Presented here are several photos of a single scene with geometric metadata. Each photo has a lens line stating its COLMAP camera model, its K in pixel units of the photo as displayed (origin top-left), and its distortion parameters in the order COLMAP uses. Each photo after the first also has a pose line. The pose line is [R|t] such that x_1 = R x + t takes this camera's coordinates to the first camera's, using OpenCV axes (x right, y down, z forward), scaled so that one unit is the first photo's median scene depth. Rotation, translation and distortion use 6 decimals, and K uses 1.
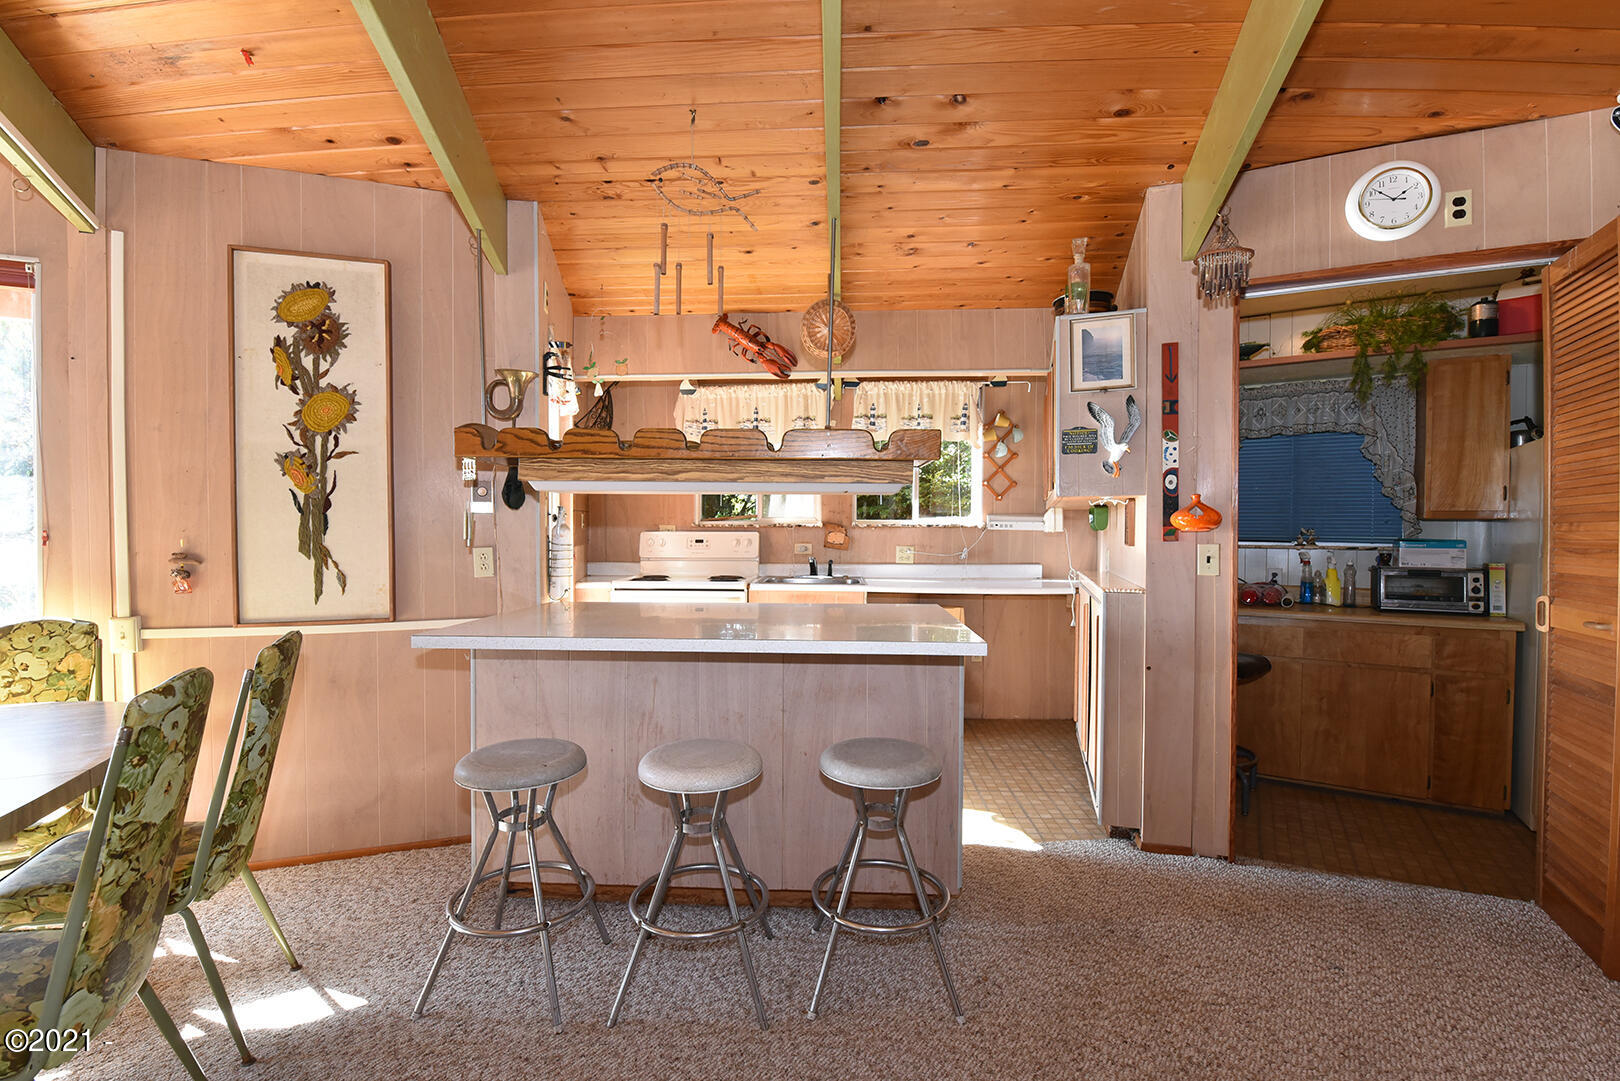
lens RADIAL K [[695.3, 0, 799.6], [0, 695.3, 530.4], [0, 0, 1]] dist [-0.014226, -0.003483]
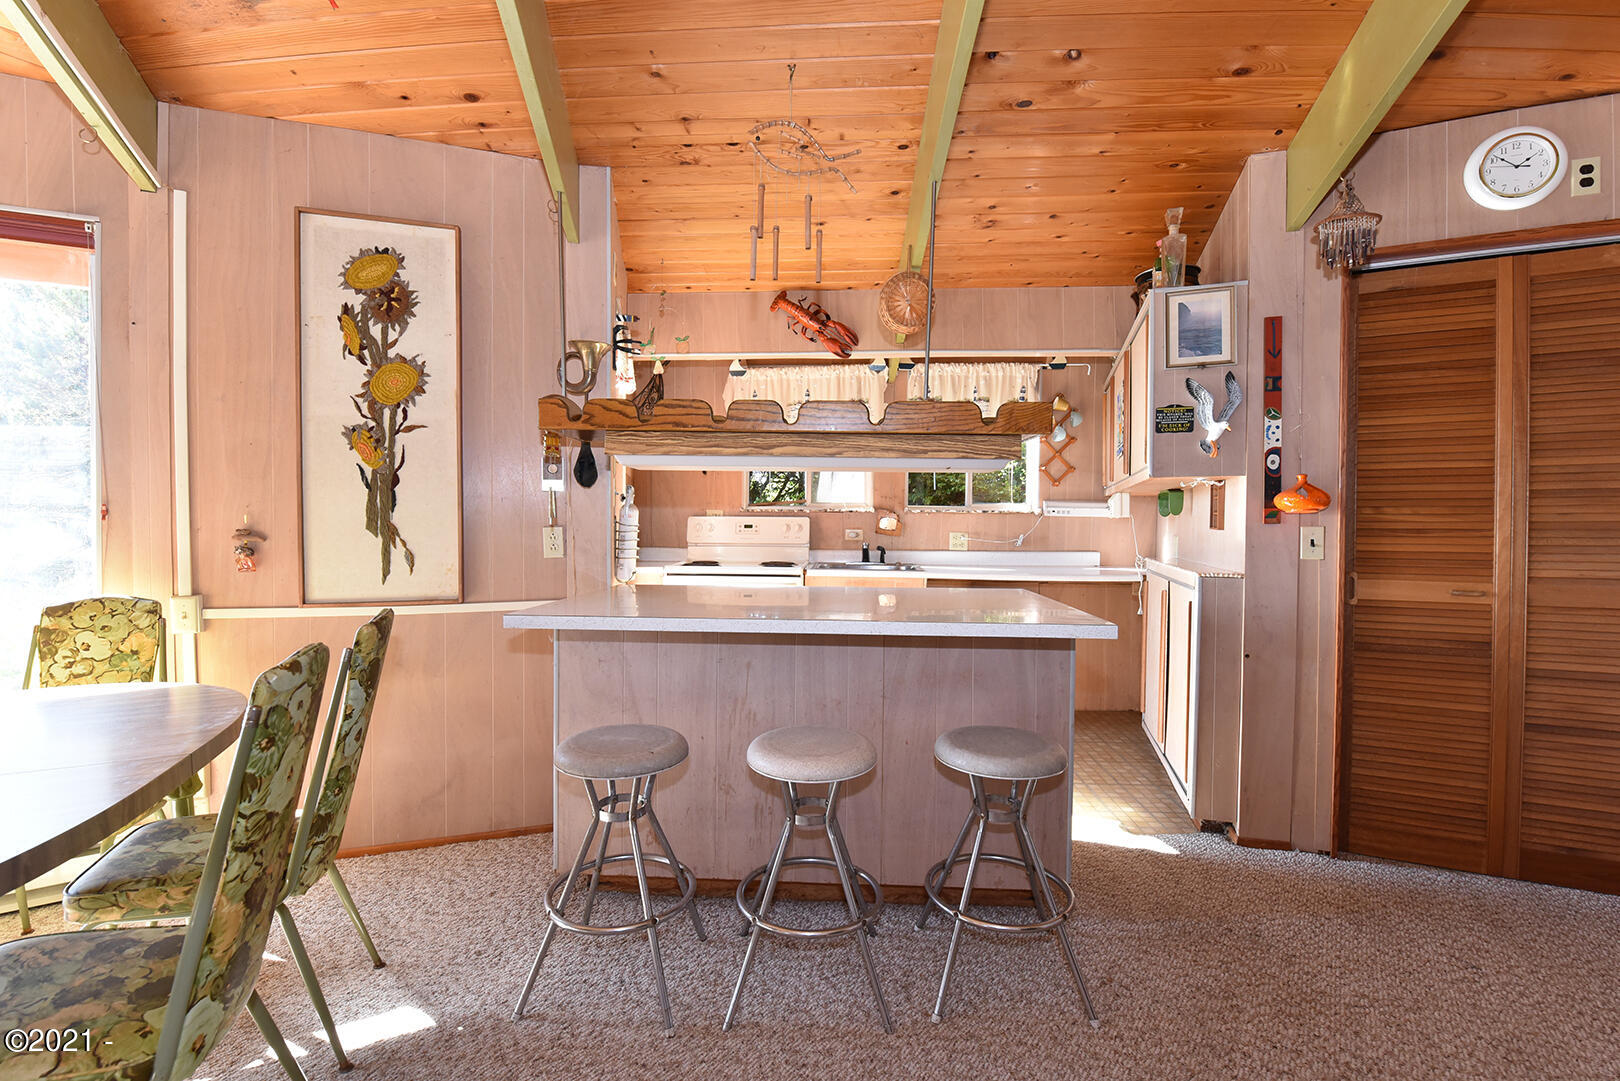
lens RADIAL K [[695.3, 0, 803.3], [0, 695.3, 526.0], [0, 0, 1]] dist [-0.014226, -0.003483]
pose [[0.999982, 0.005327, -0.002783, -0.126105], [-0.005315, 0.999977, 0.004248, 0.020595], [0.002806, -0.004233, 0.999987, 0.045777]]
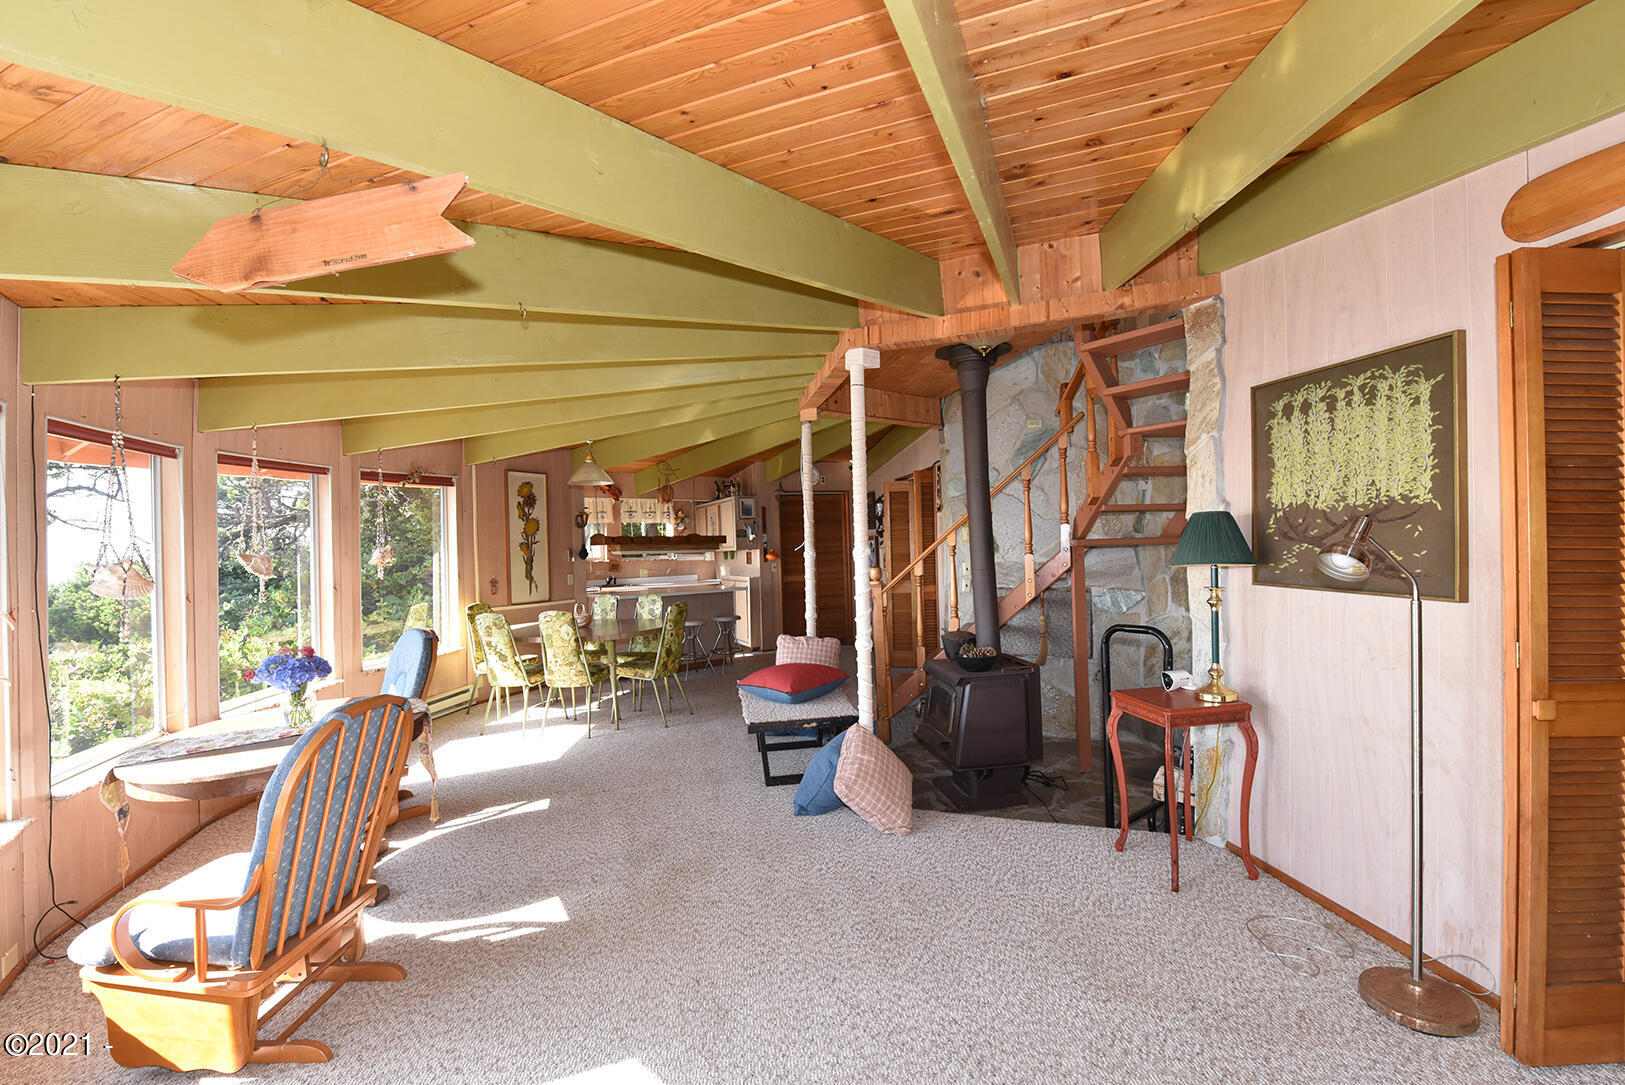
lens RADIAL K [[697.5, 0, 806.3], [0, 697.5, 543.2], [0, 0, 1]] dist [-0.014226, -0.003483]
pose [[0.740524, -0.018864, 0.671765, -1.919247], [0.031718, 0.999473, -0.006898, -0.058245], [-0.671281, 0.026415, 0.740732, -2.009298]]
